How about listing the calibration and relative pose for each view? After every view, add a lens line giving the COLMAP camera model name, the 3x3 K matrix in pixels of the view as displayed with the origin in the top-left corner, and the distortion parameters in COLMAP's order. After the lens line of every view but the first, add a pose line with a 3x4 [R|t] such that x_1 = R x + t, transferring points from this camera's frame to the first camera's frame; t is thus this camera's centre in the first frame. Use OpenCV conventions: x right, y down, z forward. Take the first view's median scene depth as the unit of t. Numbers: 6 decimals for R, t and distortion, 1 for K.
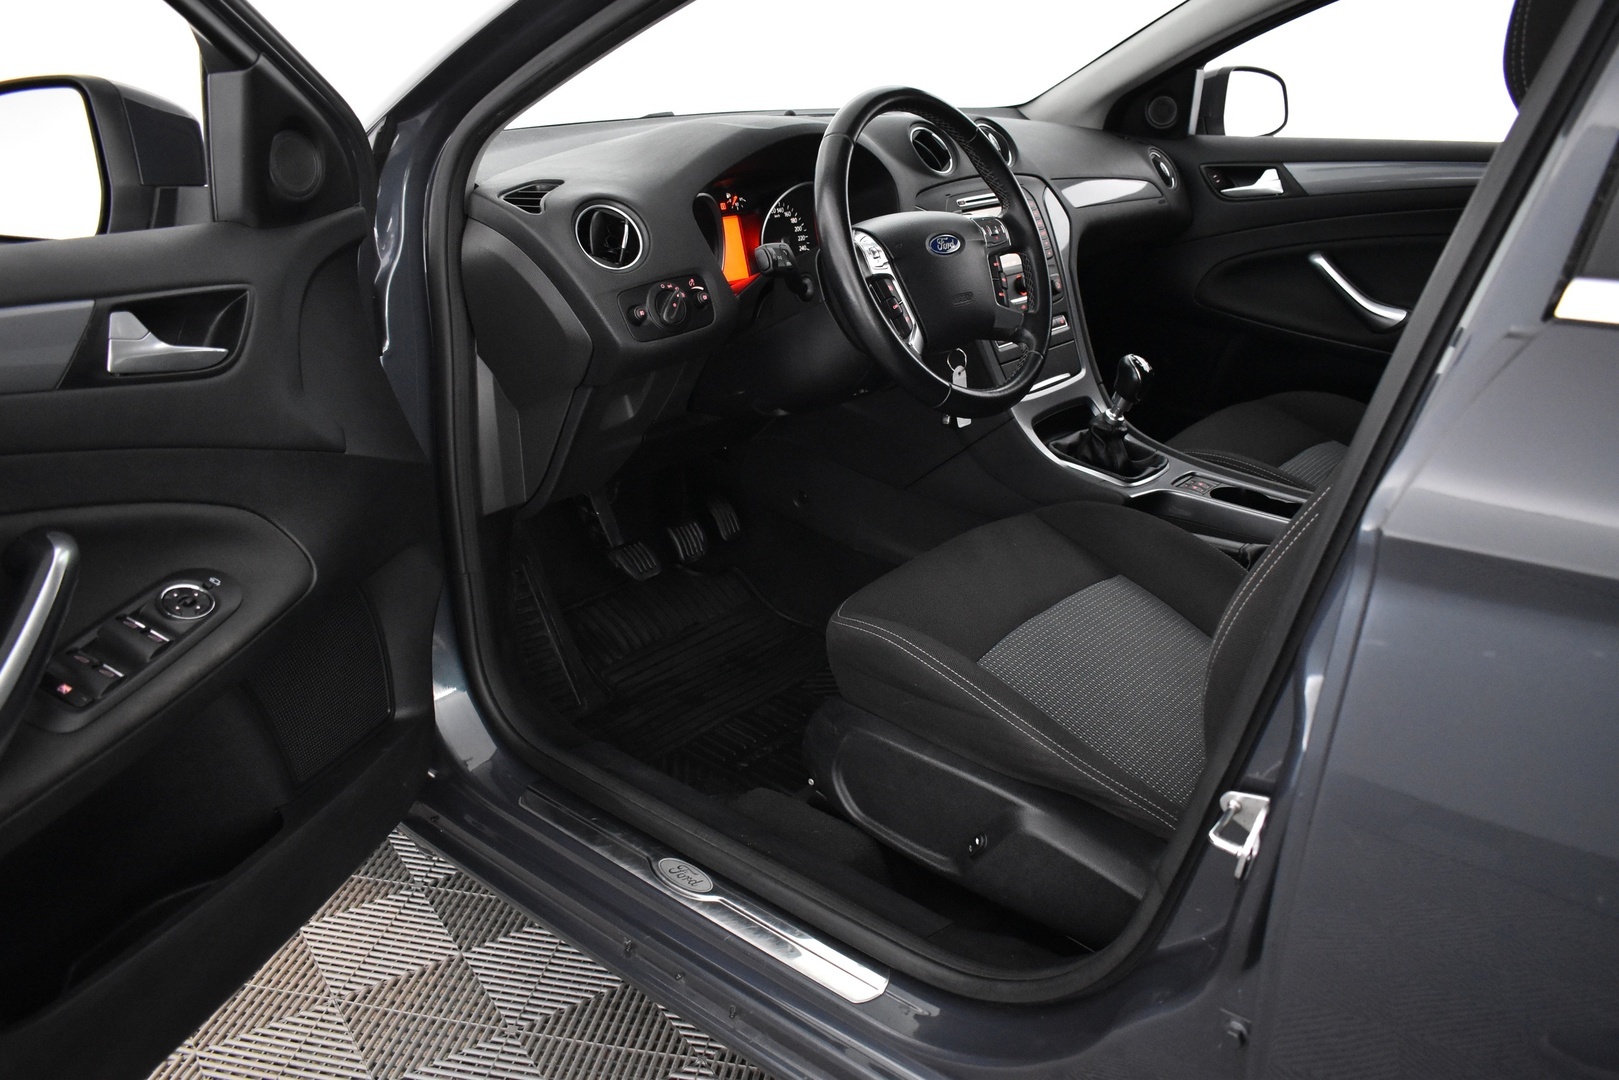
lens RADIAL K [[1254.6, 0, 809.5], [0, 1254.6, 540.0], [0, 0, 1]] dist [-0.103675, -0.007669]
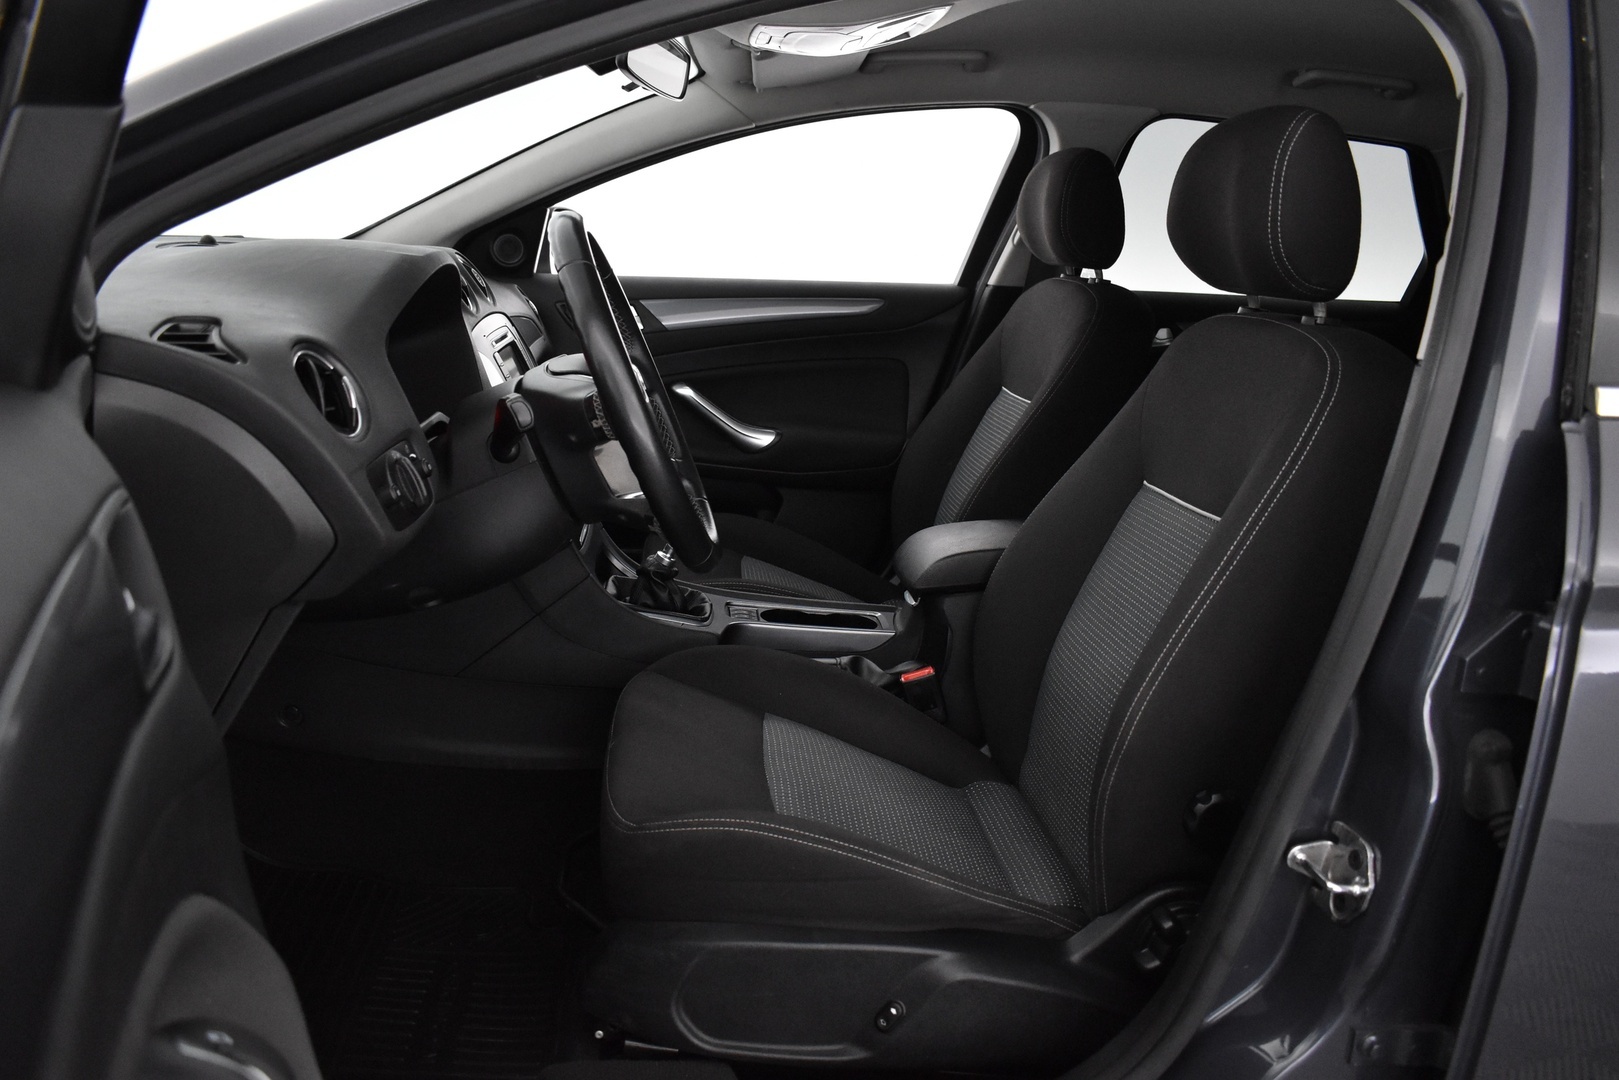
lens RADIAL K [[1254.6, 0, 809.5], [0, 1254.6, 540.0], [0, 0, 1]] dist [-0.103675, -0.007669]
pose [[0.679978, -0.116648, 0.723894, -0.470599], [0.195421, 0.980386, -0.025587, -0.081467], [-0.706711, 0.158863, 0.689436, 0.305791]]
